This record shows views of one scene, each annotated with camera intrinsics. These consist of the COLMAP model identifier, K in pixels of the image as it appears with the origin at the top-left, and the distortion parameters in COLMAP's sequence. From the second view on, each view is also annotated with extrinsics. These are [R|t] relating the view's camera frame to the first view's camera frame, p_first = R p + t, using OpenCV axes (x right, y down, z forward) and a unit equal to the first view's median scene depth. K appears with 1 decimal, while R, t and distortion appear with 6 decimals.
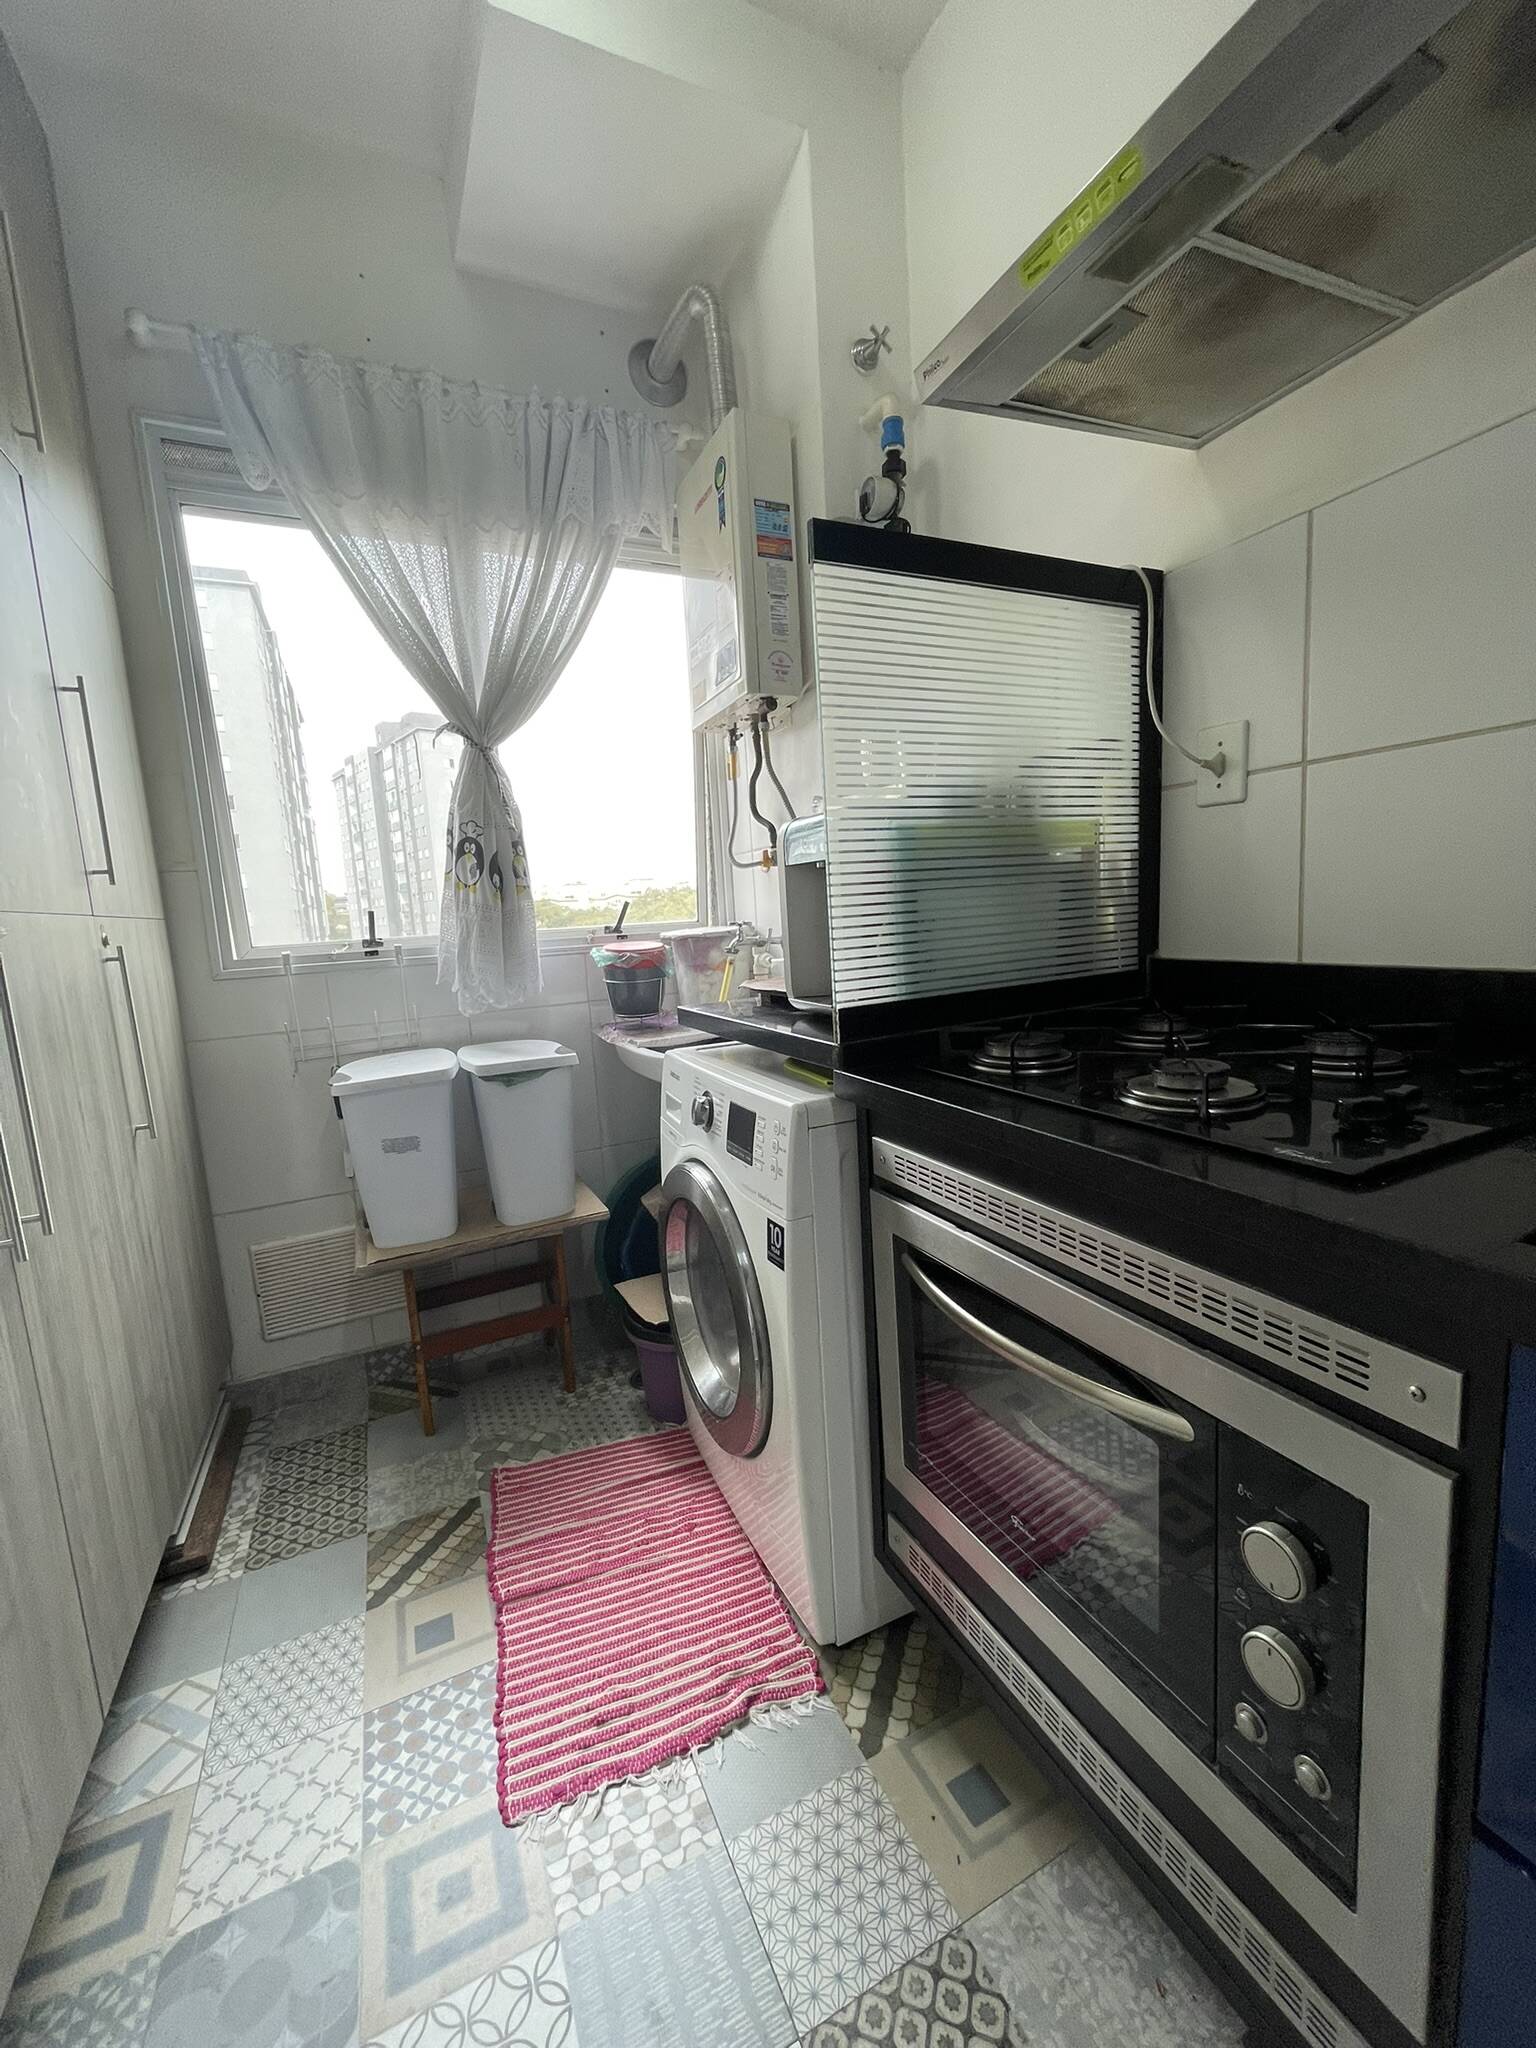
lens RADIAL K [[825.5, 0, 775.4], [0, 825.5, 1020.7], [0, 0, 1]] dist [-0.005030, 0.000952]
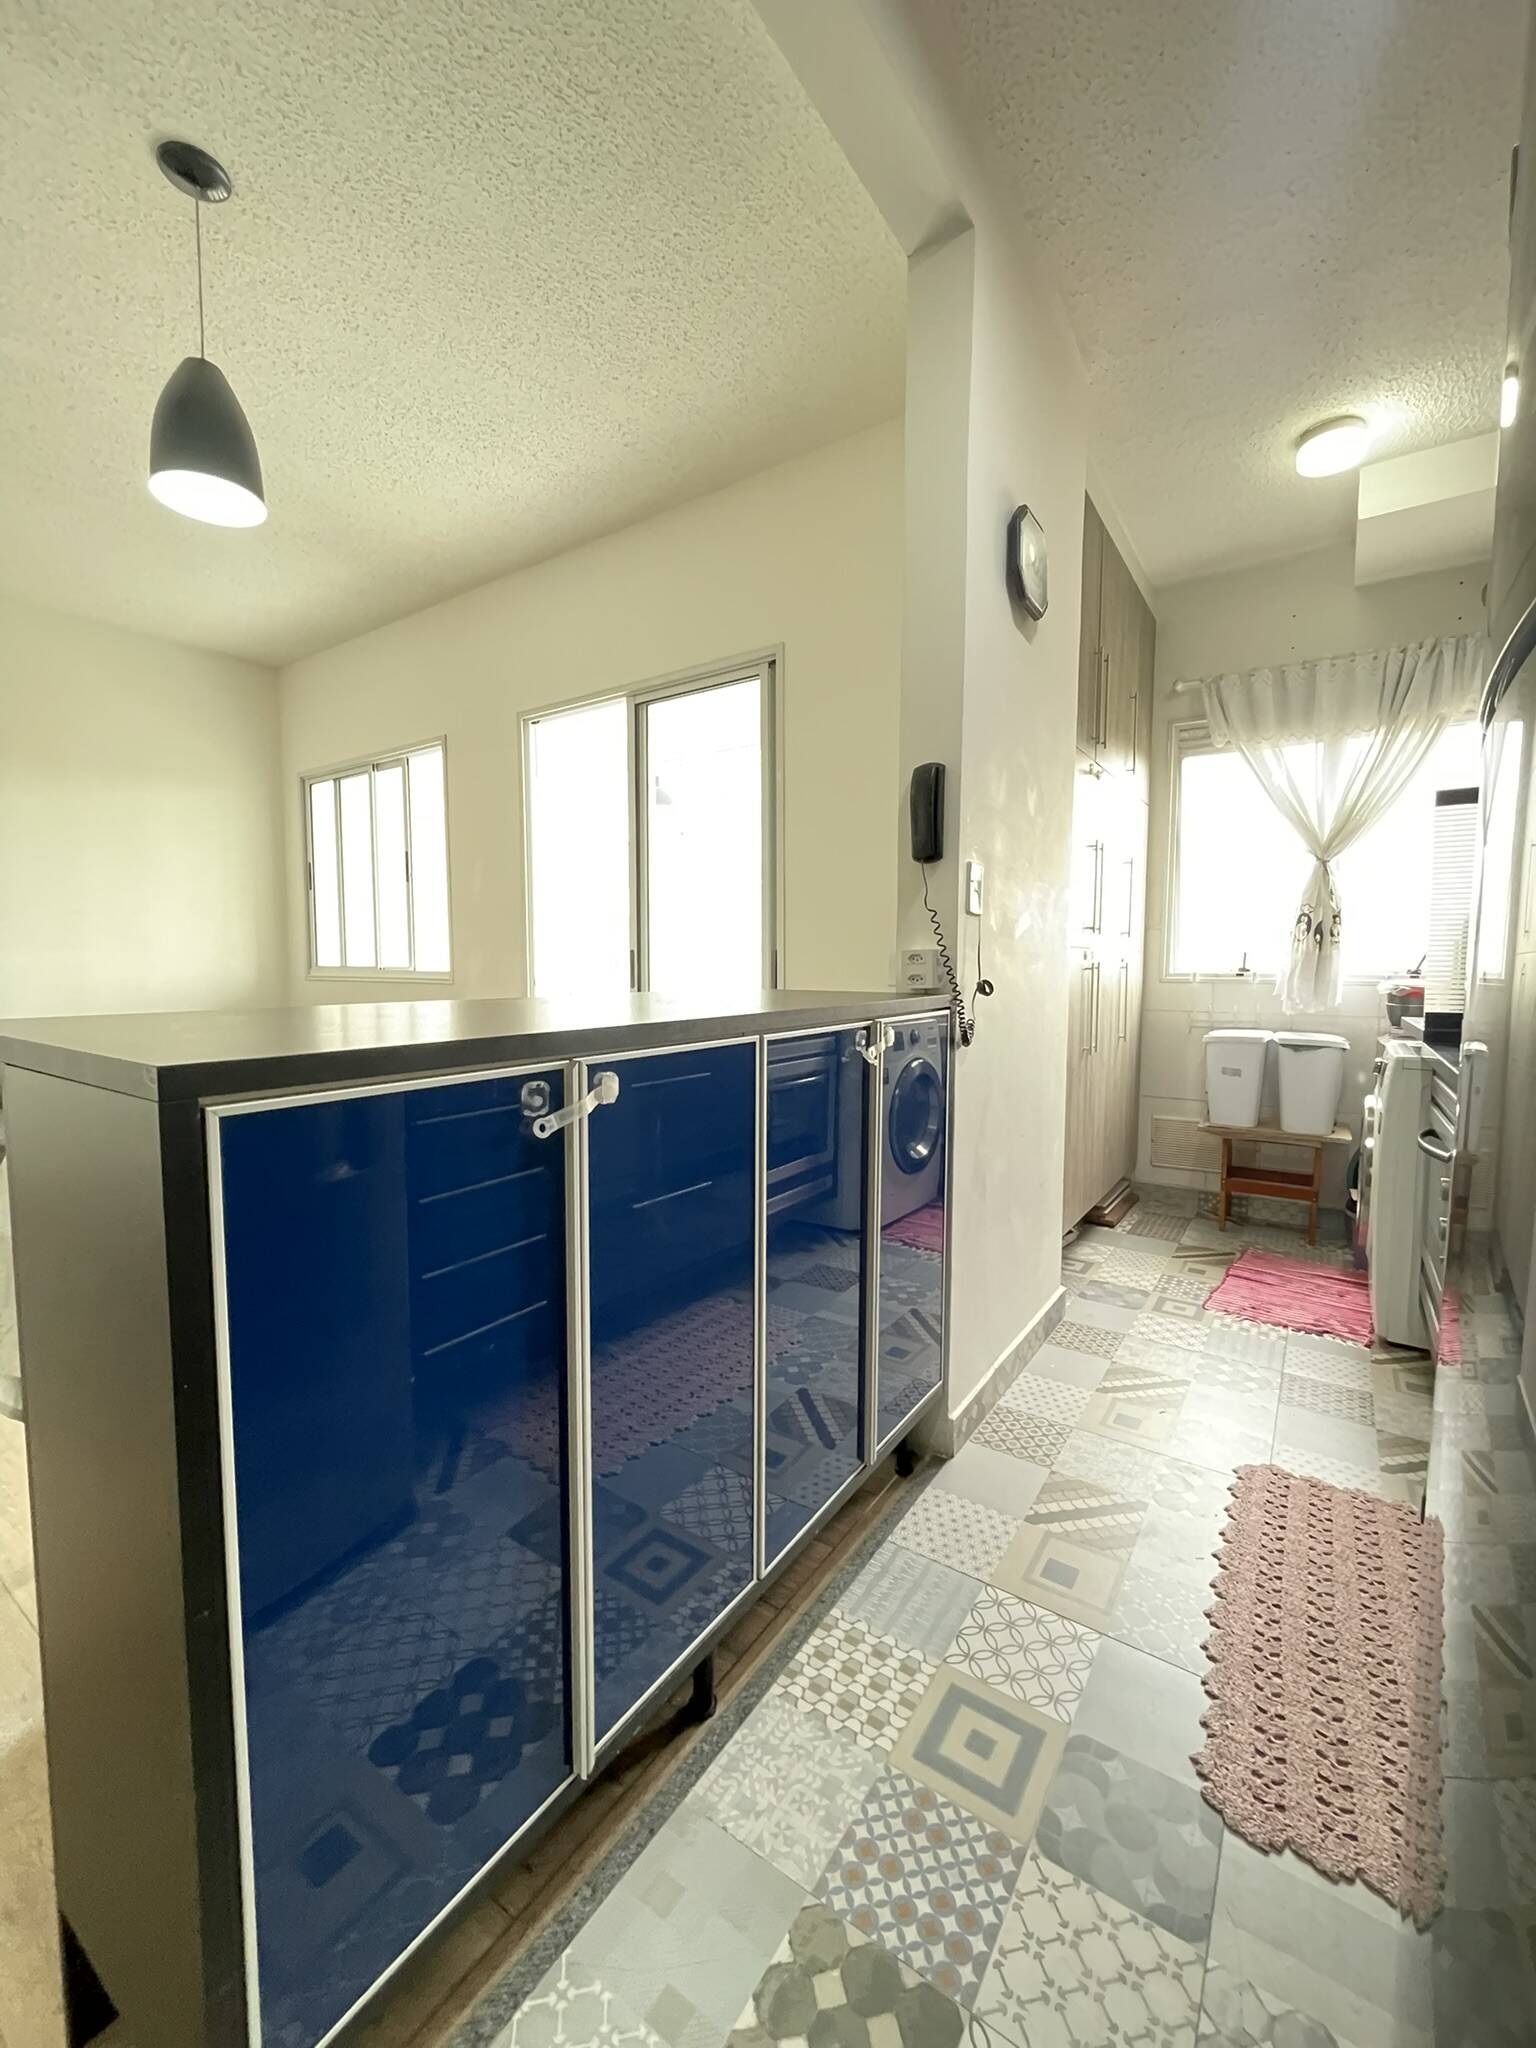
lens RADIAL K [[825.5, 0, 775.6], [0, 825.5, 1019.6], [0, 0, 1]] dist [-0.005030, 0.000952]
pose [[0.503726, 0.118778, -0.855659, 0.659762], [-0.149699, 0.987519, 0.048955, 0.093990], [0.850794, 0.103432, 0.515220, -0.939523]]
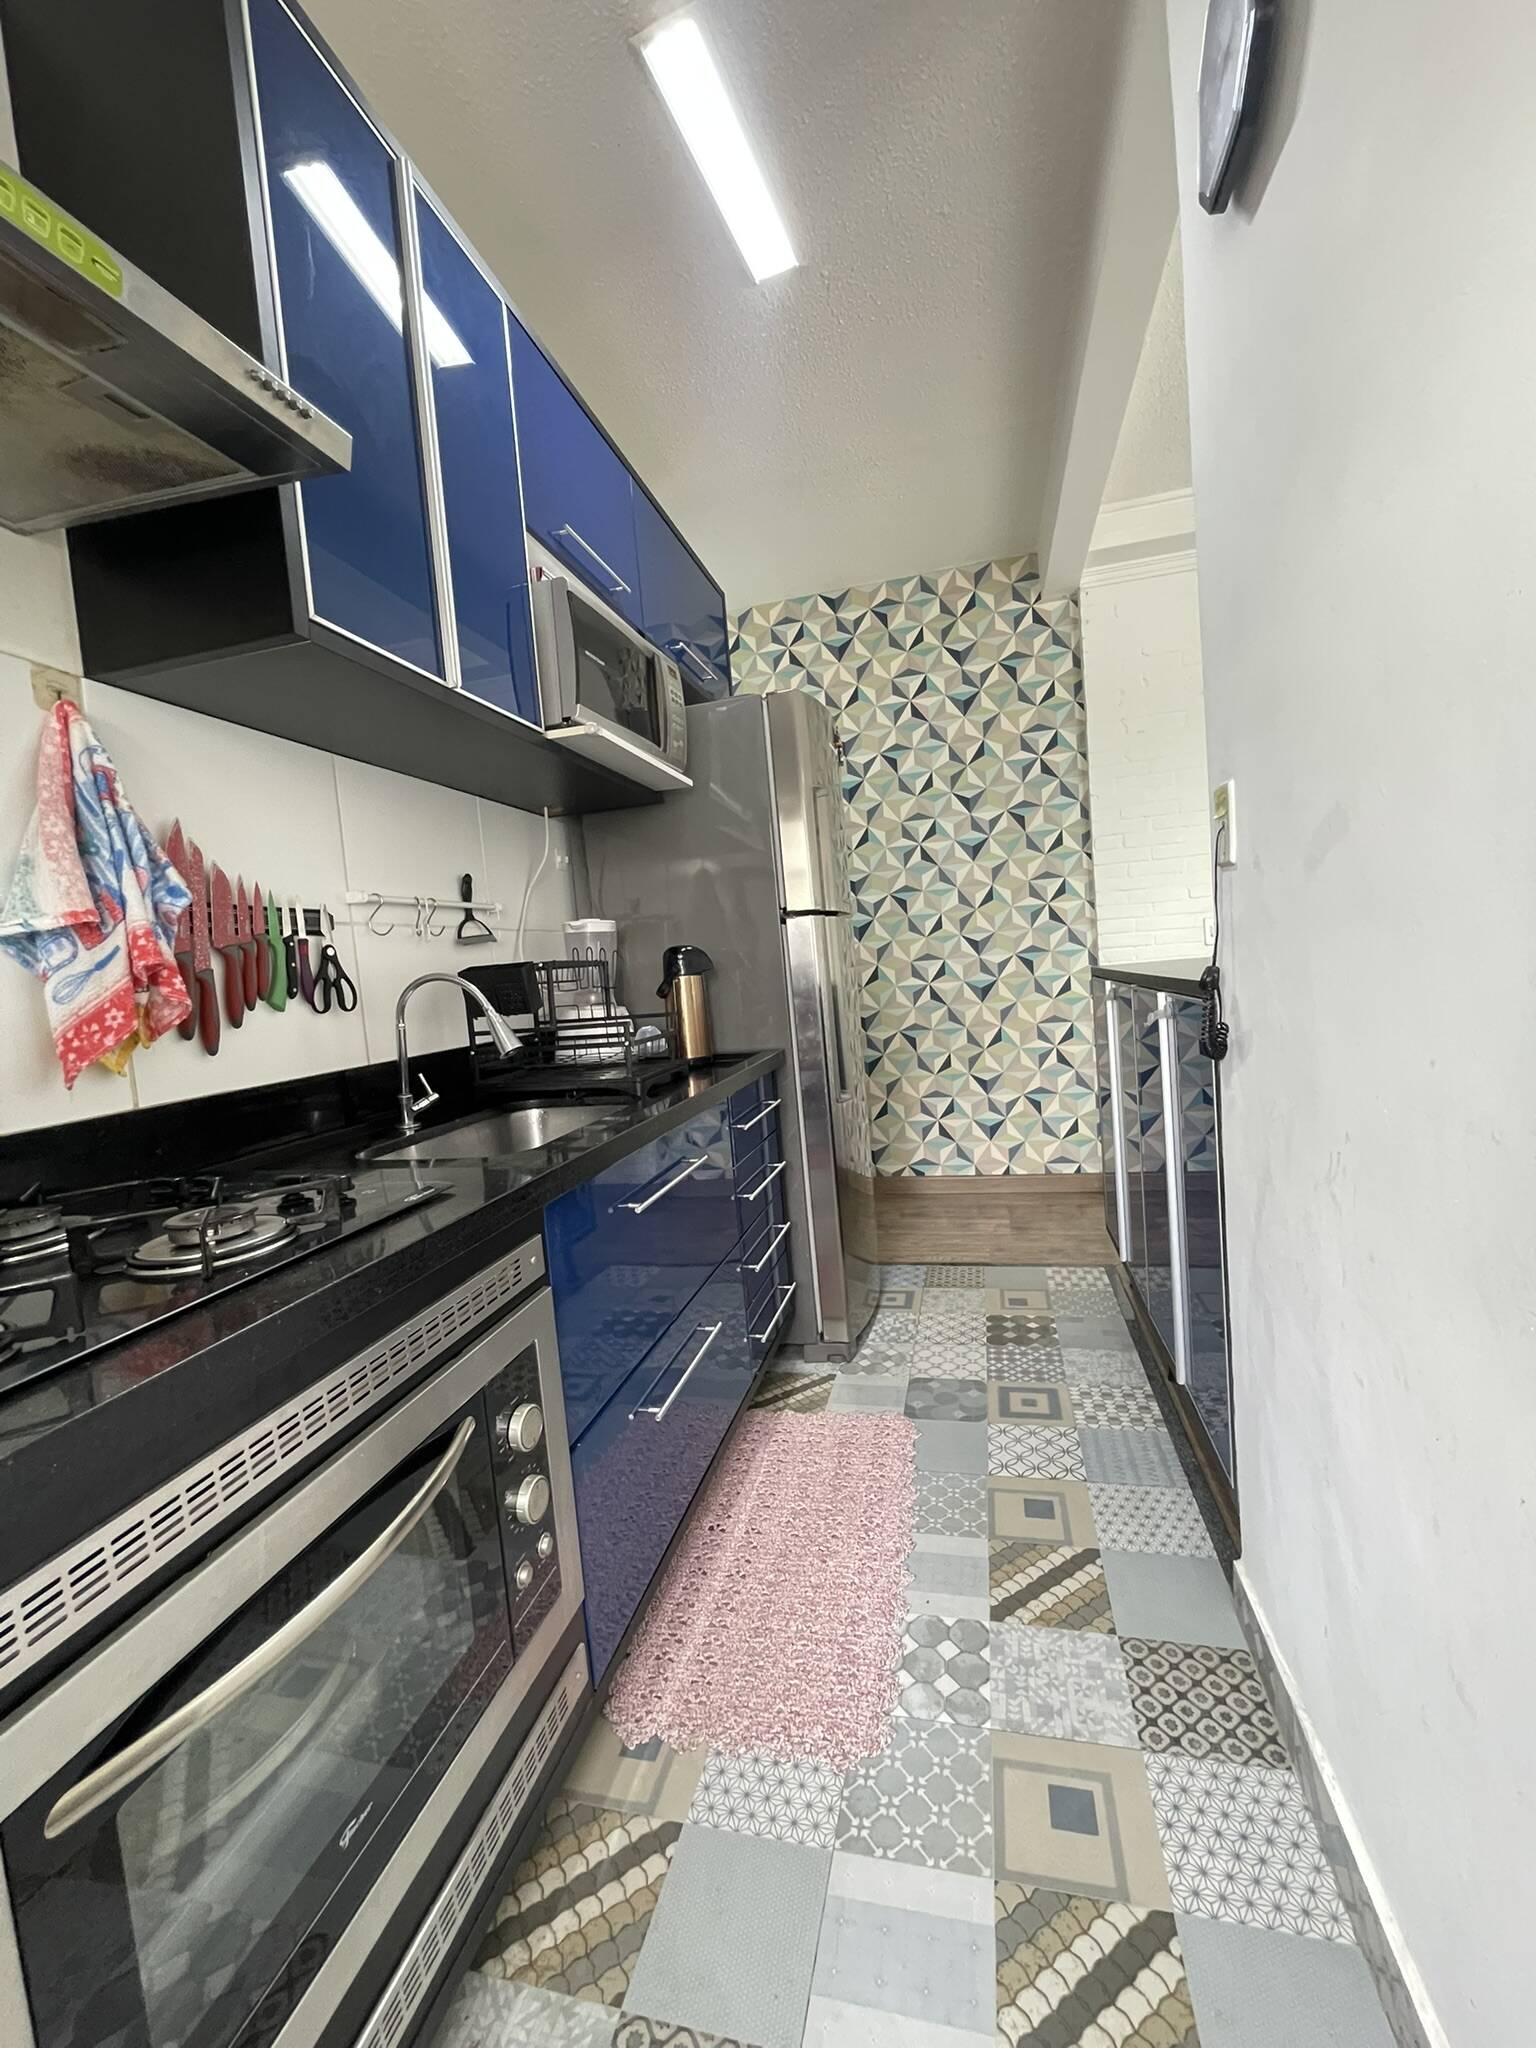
lens RADIAL K [[825.5, 0, 779.2], [0, 825.5, 1024.6], [0, 0, 1]] dist [-0.005030, 0.000952]
pose [[-0.766276, 0.076694, 0.637918, -0.287413], [0.212270, 0.967320, 0.138685, -0.068380], [-0.606434, 0.241682, -0.757514, 0.598726]]
